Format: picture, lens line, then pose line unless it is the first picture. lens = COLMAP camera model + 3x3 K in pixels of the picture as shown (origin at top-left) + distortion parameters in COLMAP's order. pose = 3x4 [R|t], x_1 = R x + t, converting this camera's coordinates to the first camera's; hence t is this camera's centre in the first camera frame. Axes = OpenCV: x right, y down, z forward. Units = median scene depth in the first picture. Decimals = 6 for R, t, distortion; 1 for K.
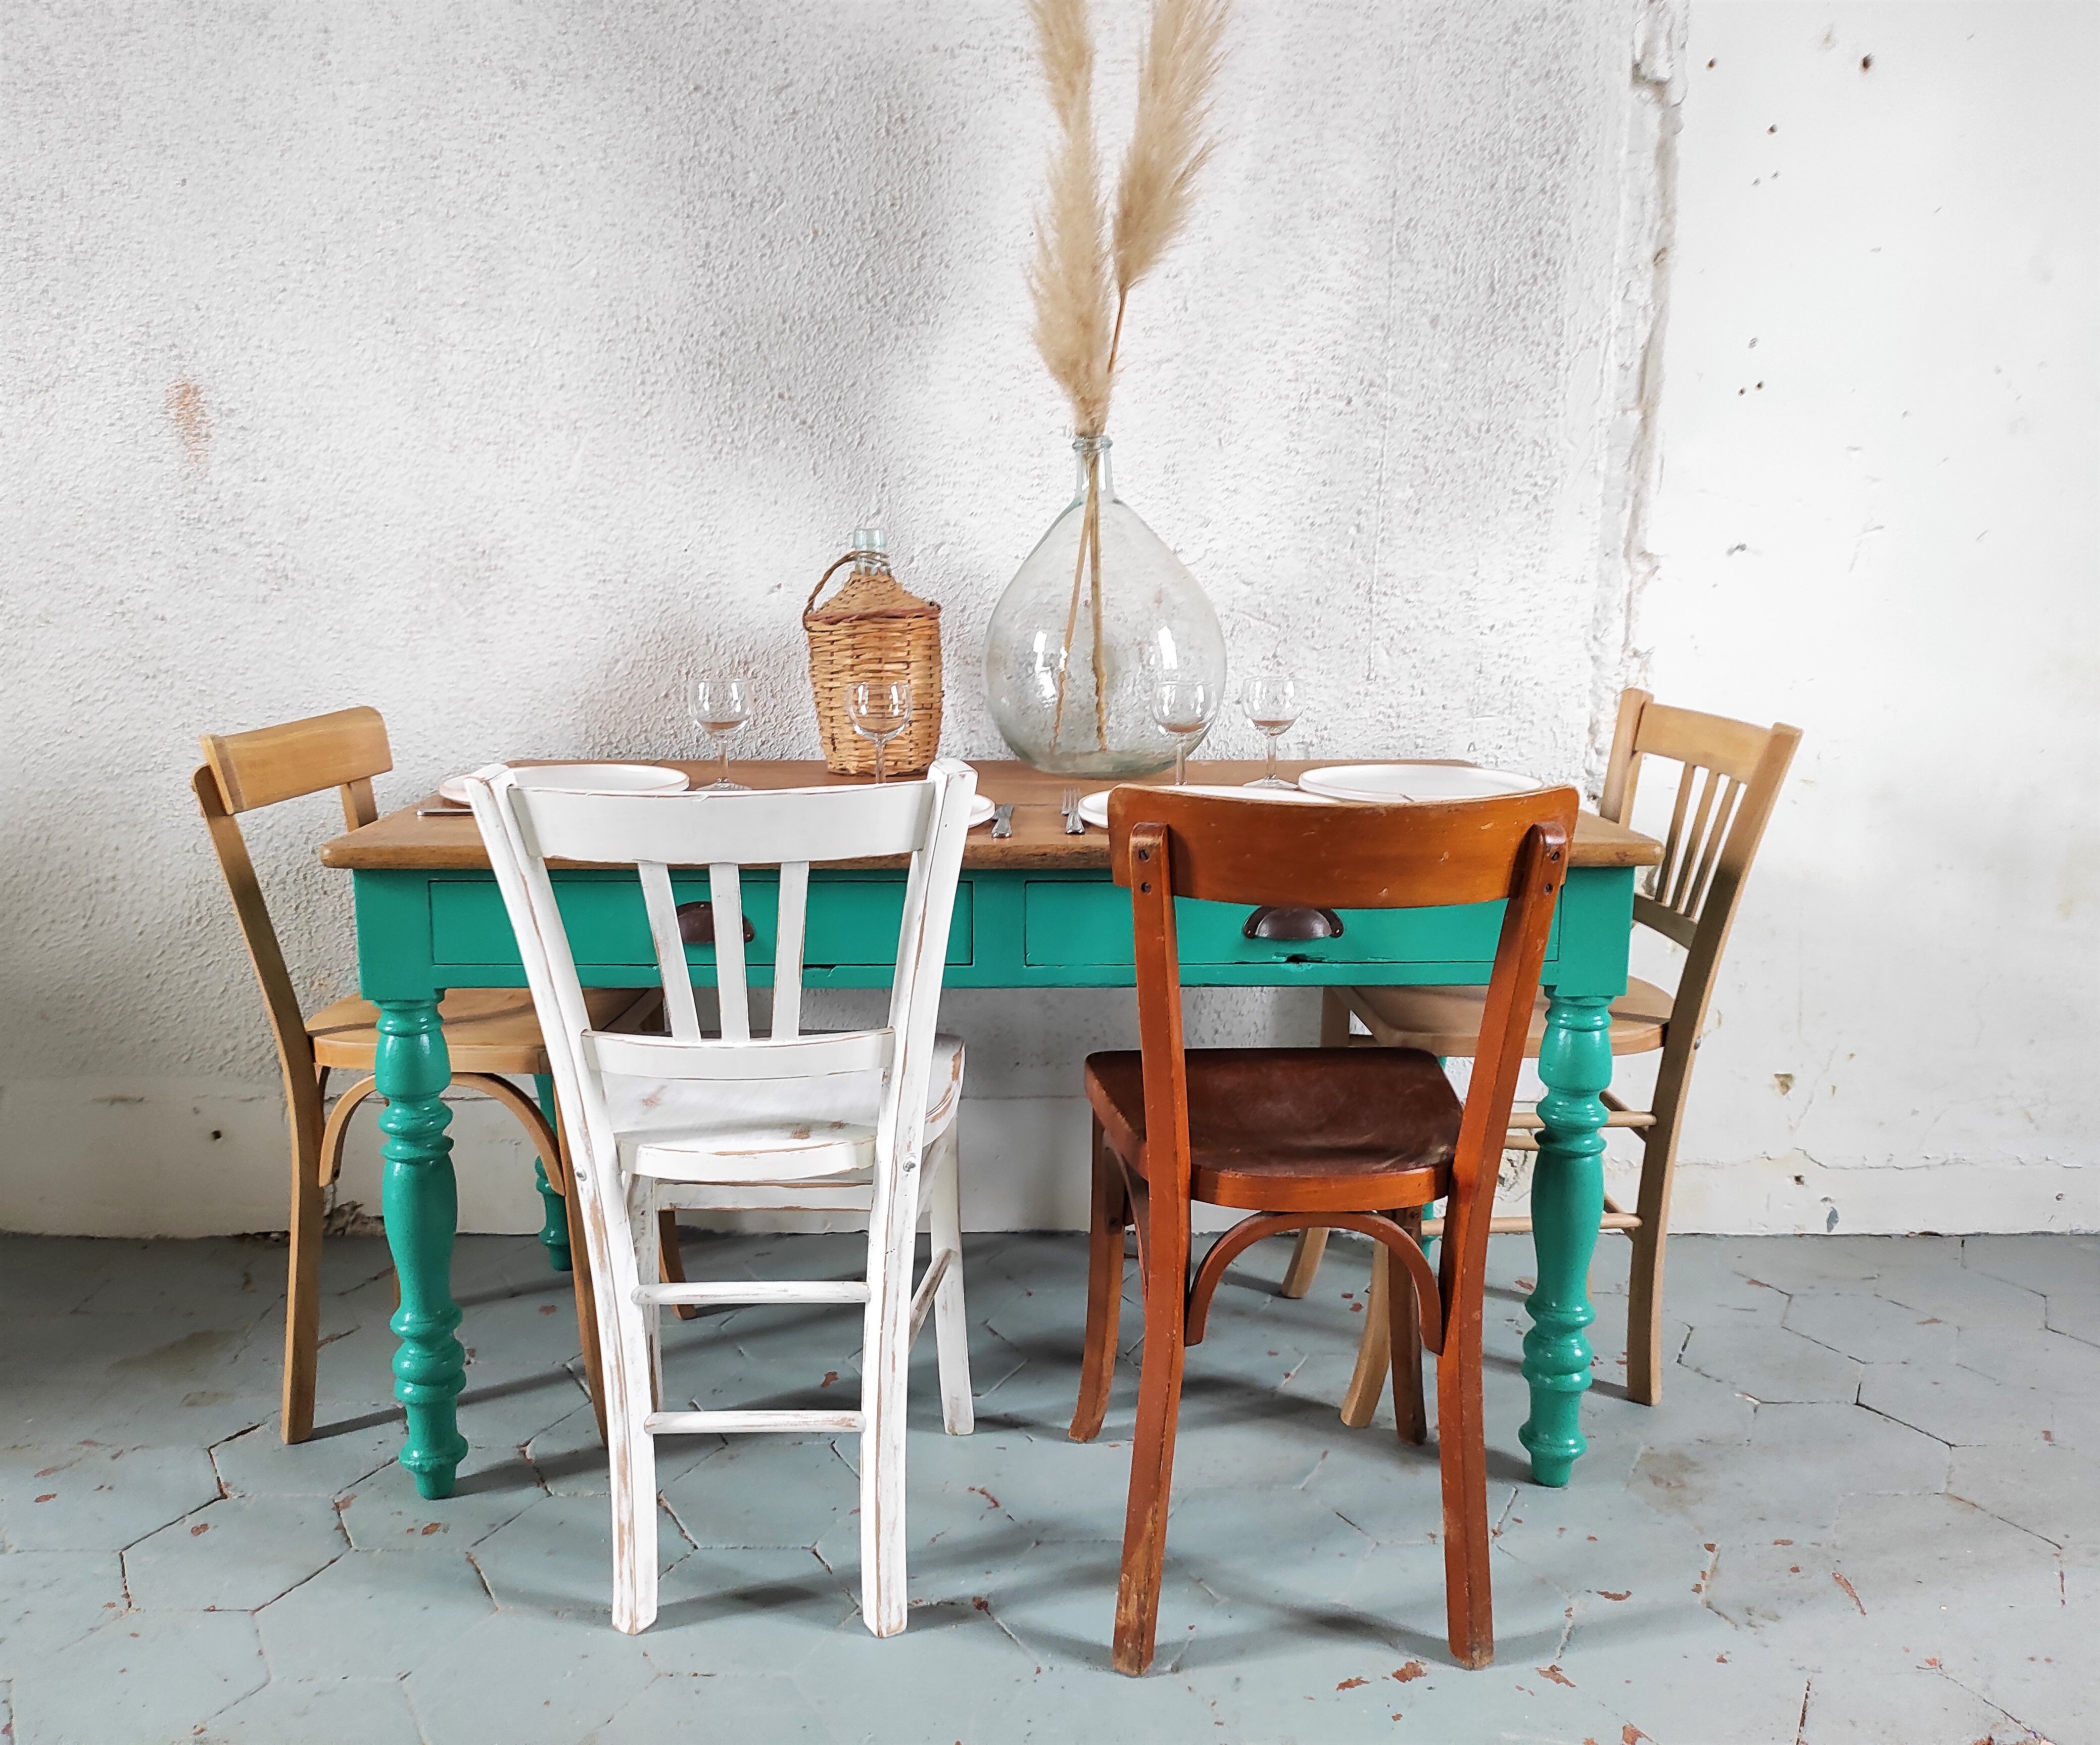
lens RADIAL K [[1717.1, 0, 1005.8], [0, 1717.1, 865.2], [0, 0, 1]] dist [0.040836, -0.037606]
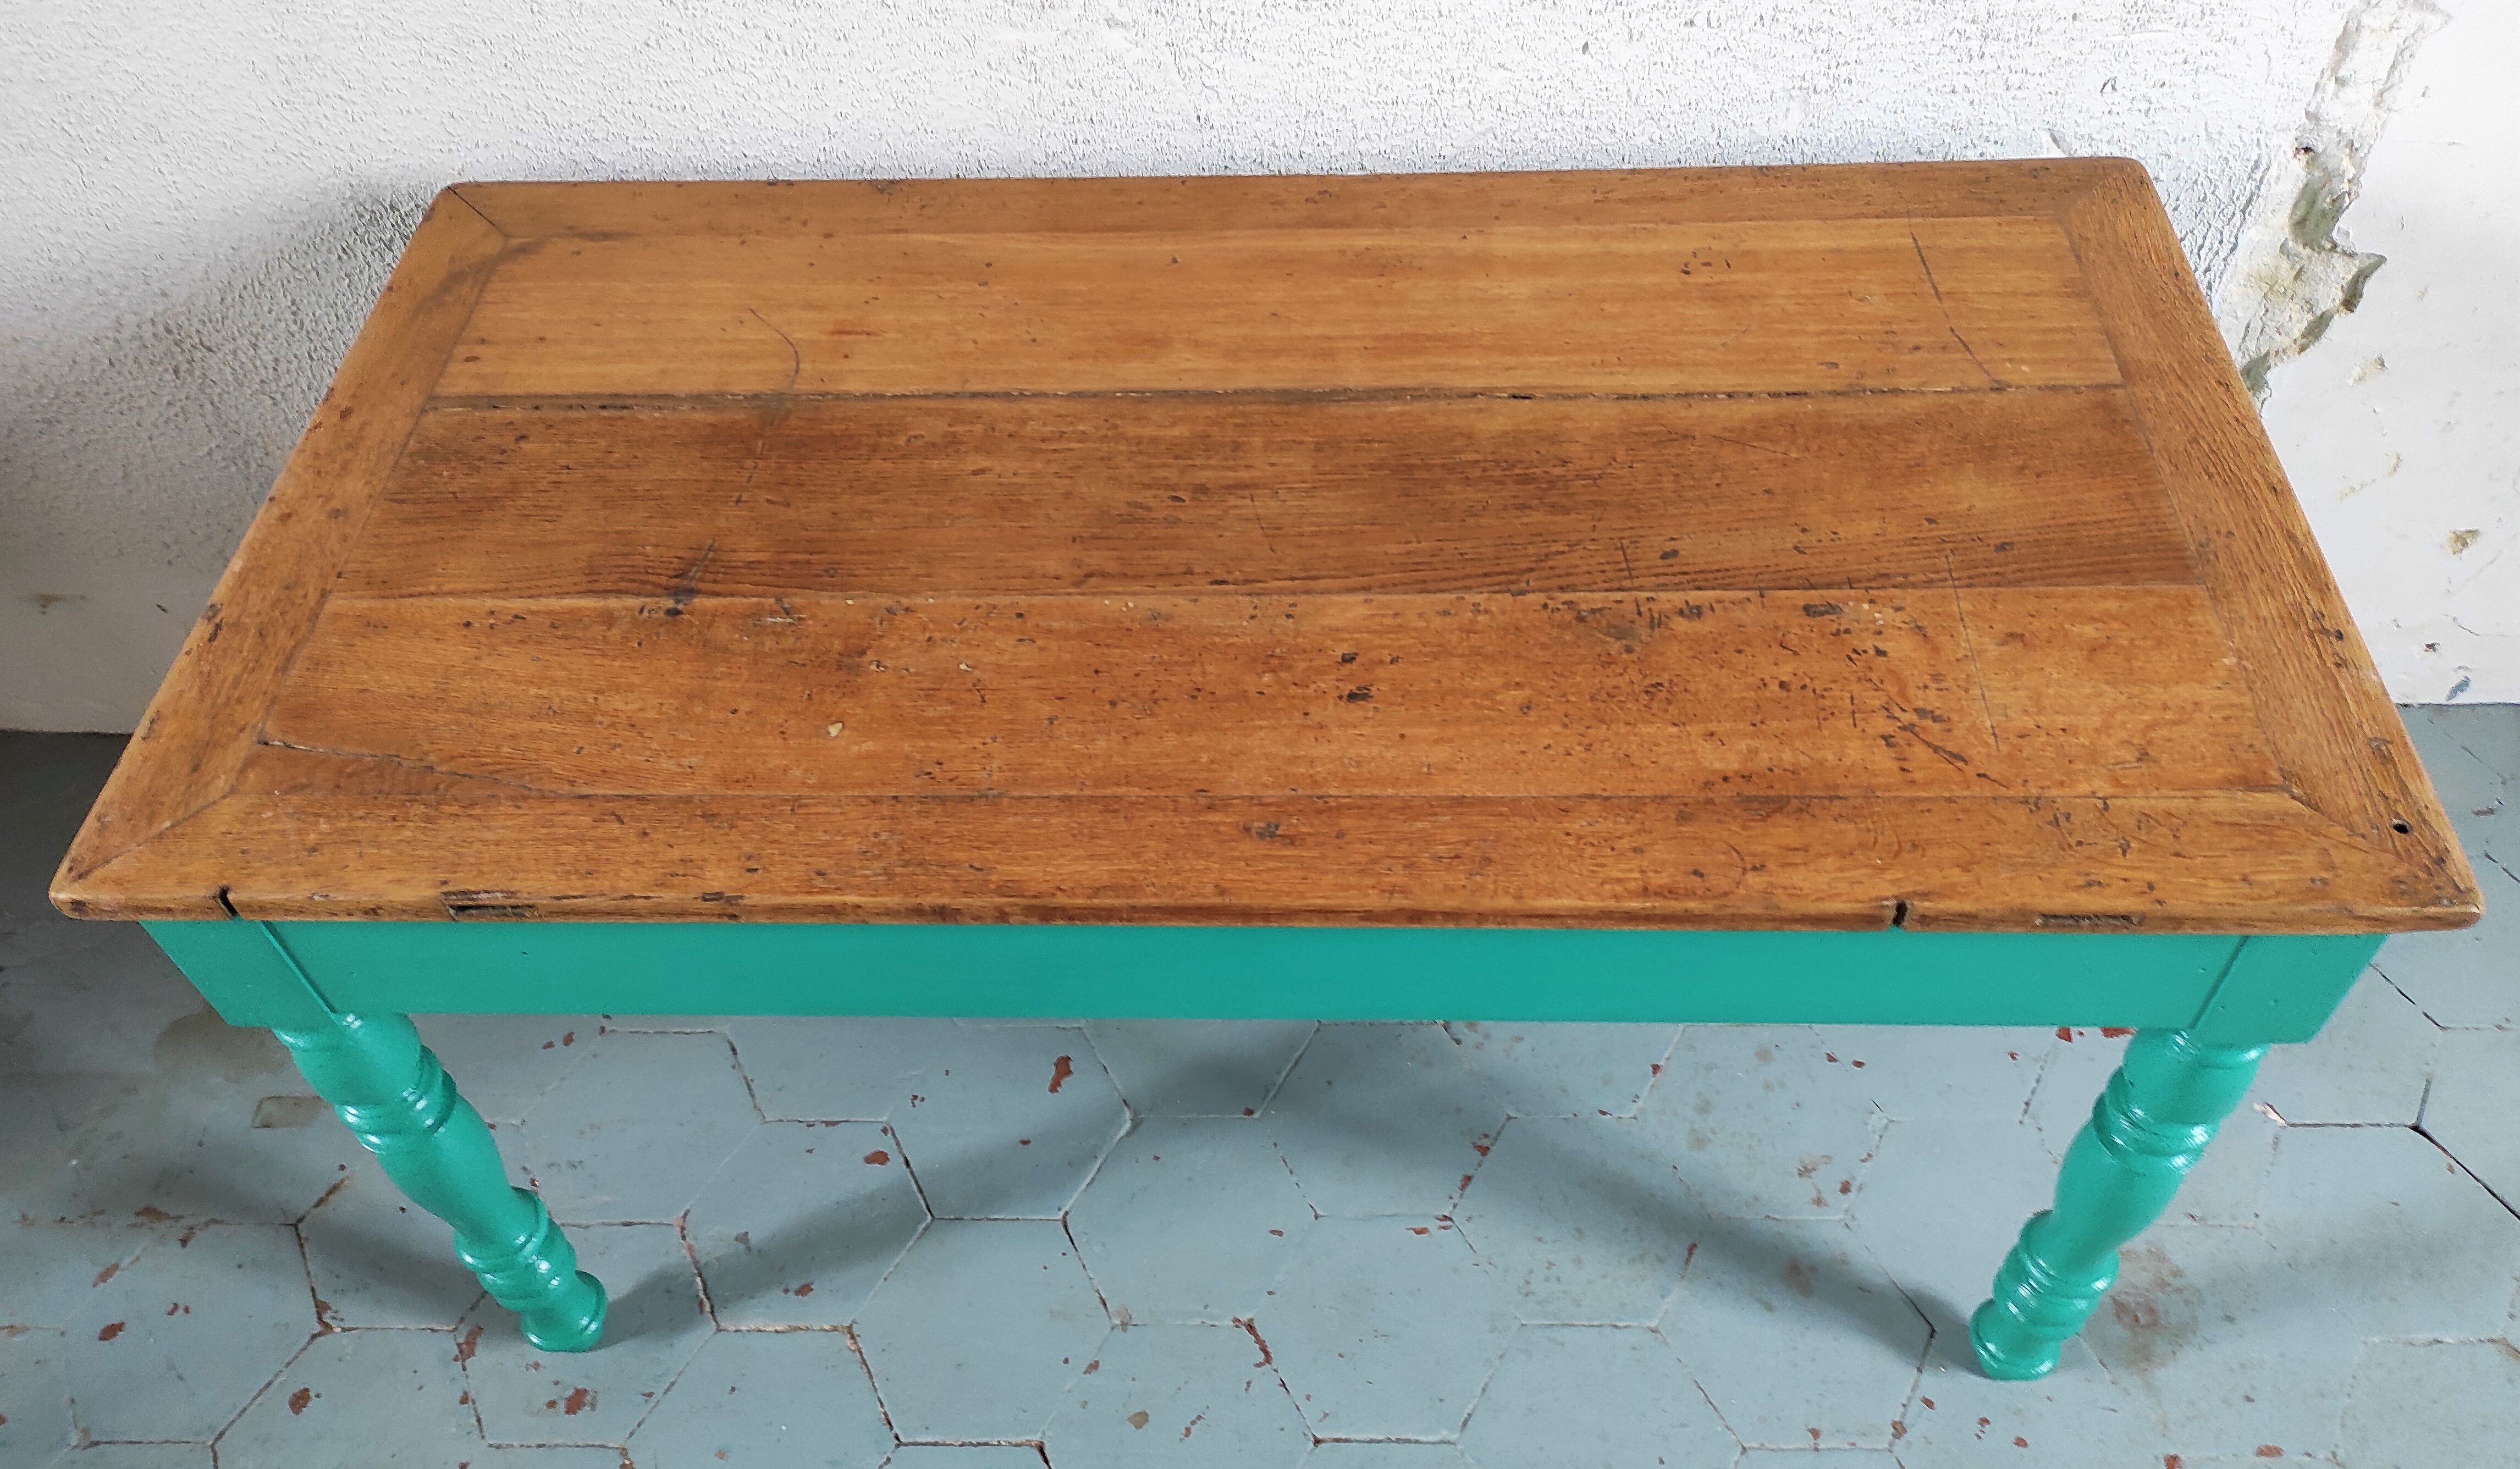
lens RADIAL K [[1866.6, 0, 1278.8], [0, 1866.6, 787.4], [0, 0, 1]] dist [0.039772, -0.042059]
pose [[0.998655, -0.003085, -0.051750, 0.035921], [0.035561, 0.767123, 0.640514, -0.304540], [0.037722, -0.641493, 0.766201, 0.398097]]
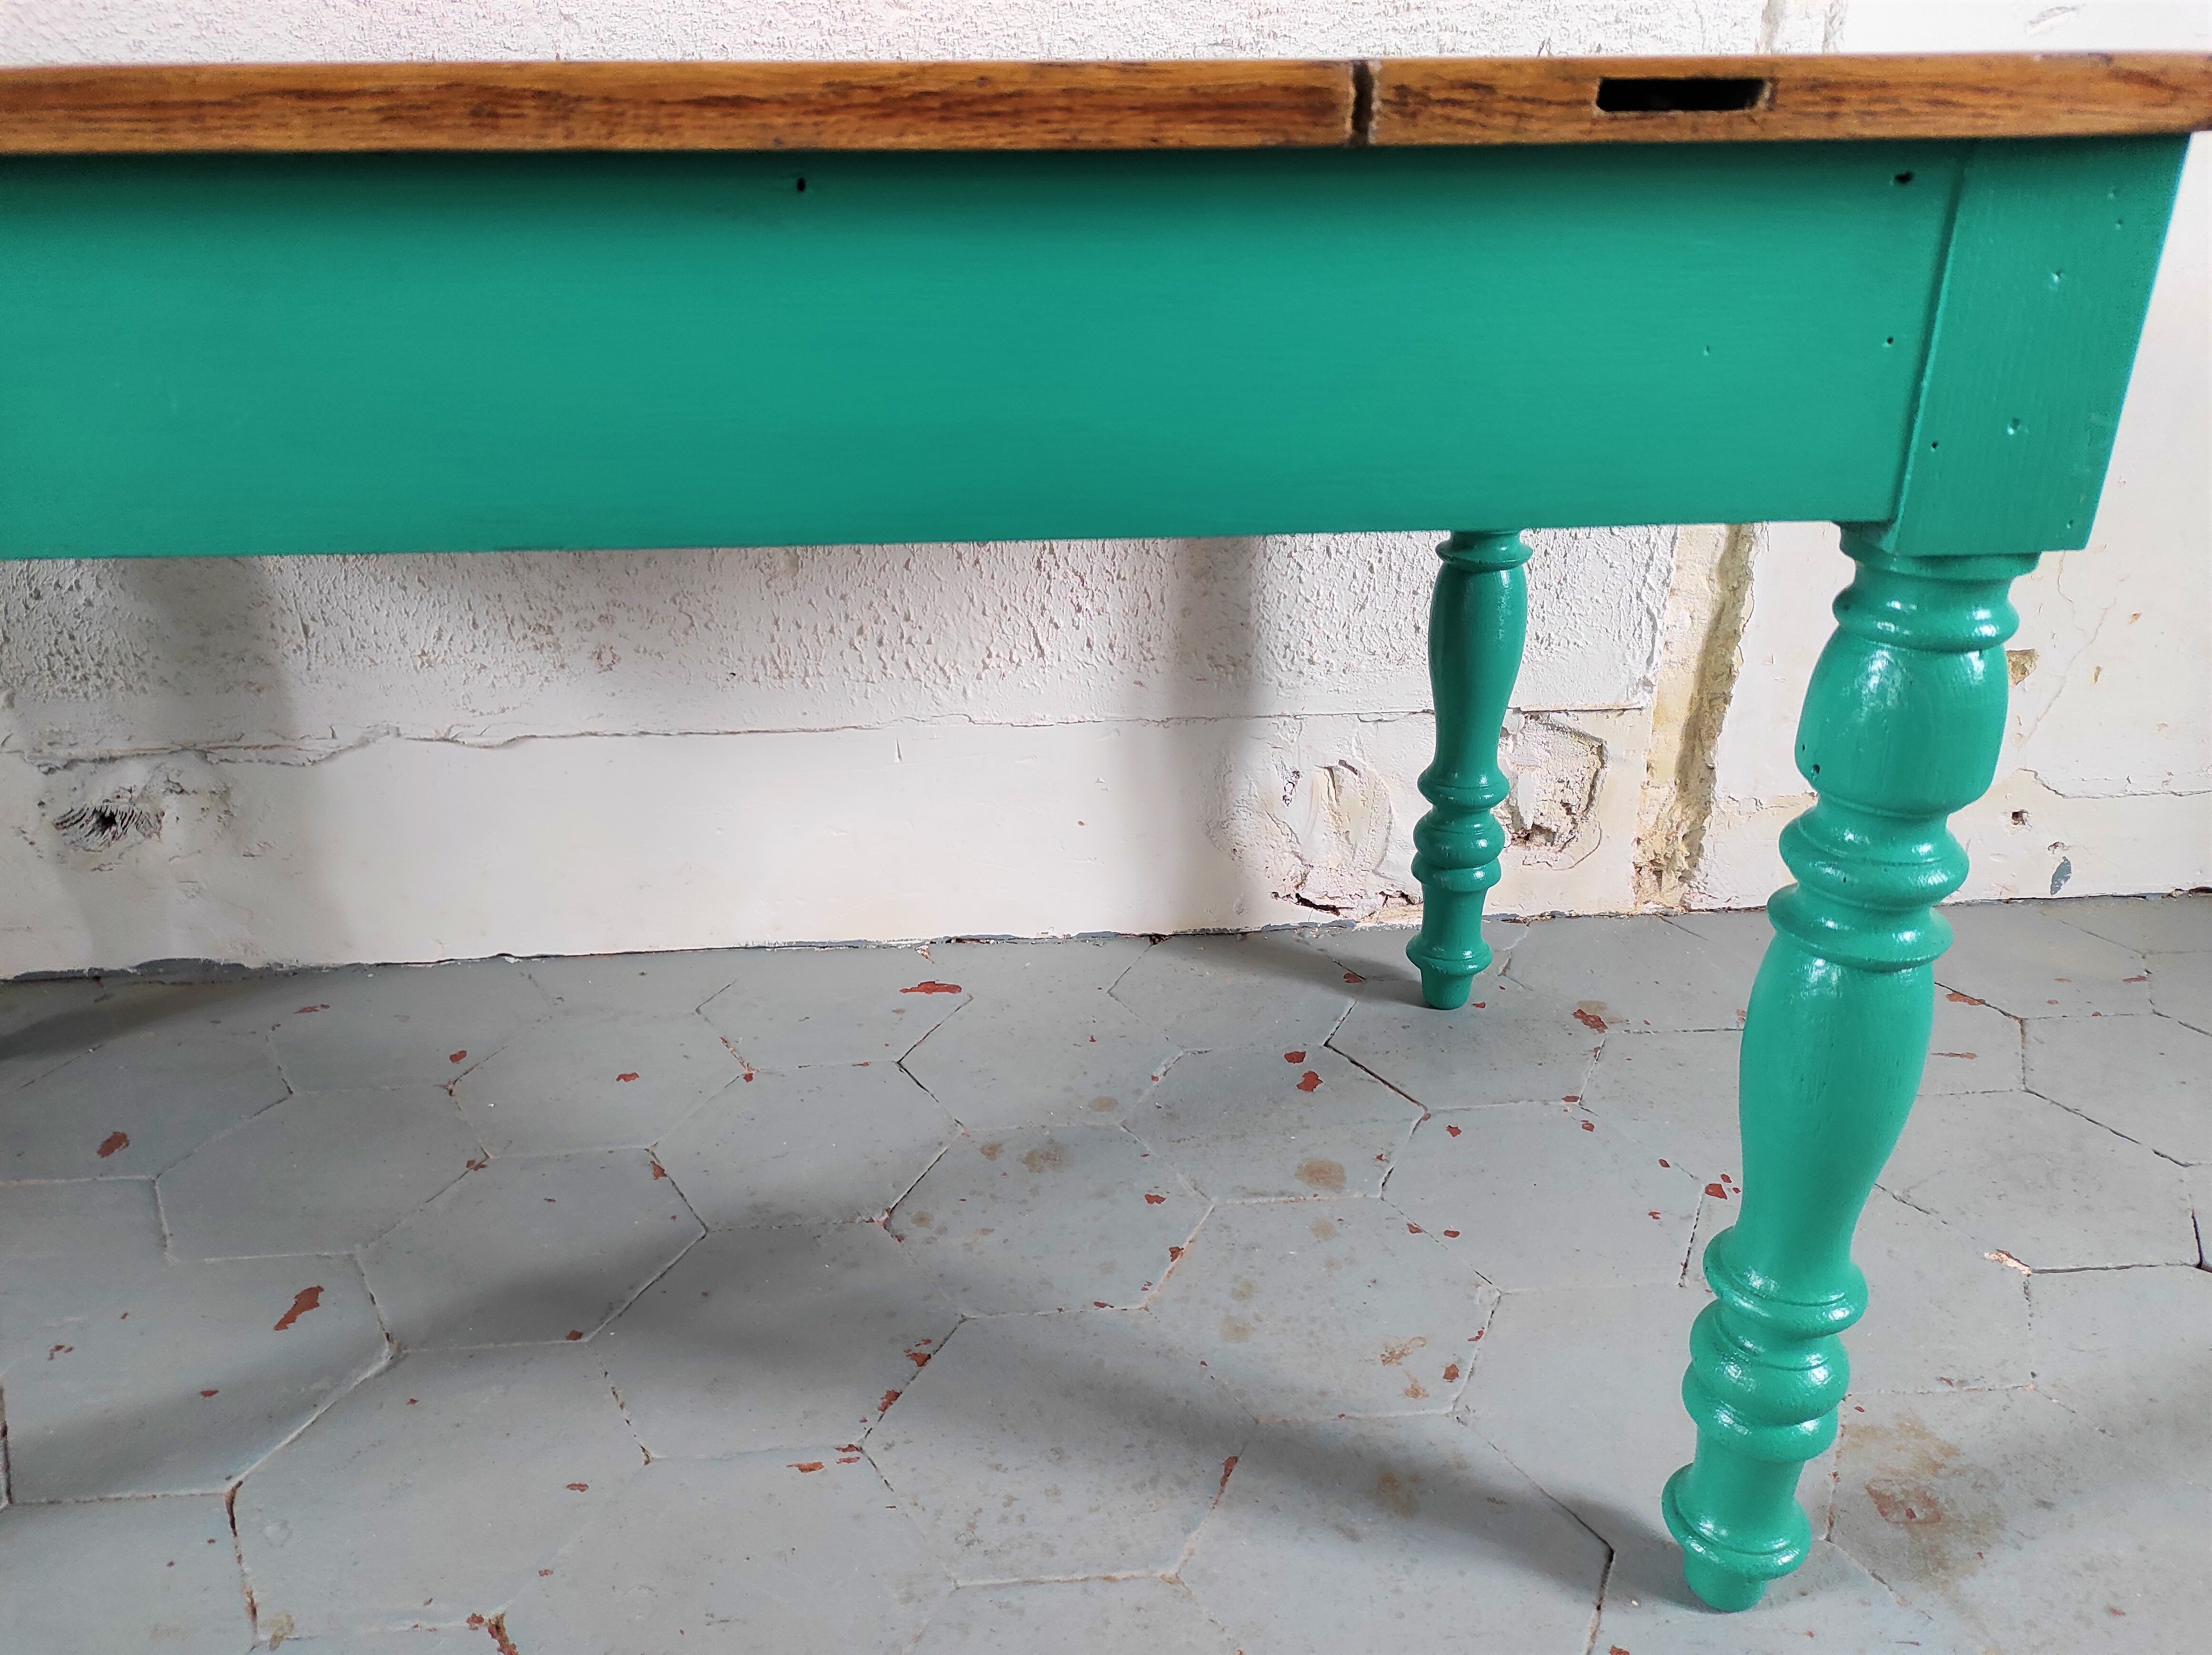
lens RADIAL K [[1619.9, 0, 1112.8], [0, 1619.9, 826.8], [0, 0, 1]] dist [0.043815, -0.044832]
pose [[0.997993, -0.033051, 0.054024, 0.109231], [0.018800, 0.969180, 0.245635, 0.037329], [-0.060478, -0.244126, 0.967856, 0.489804]]
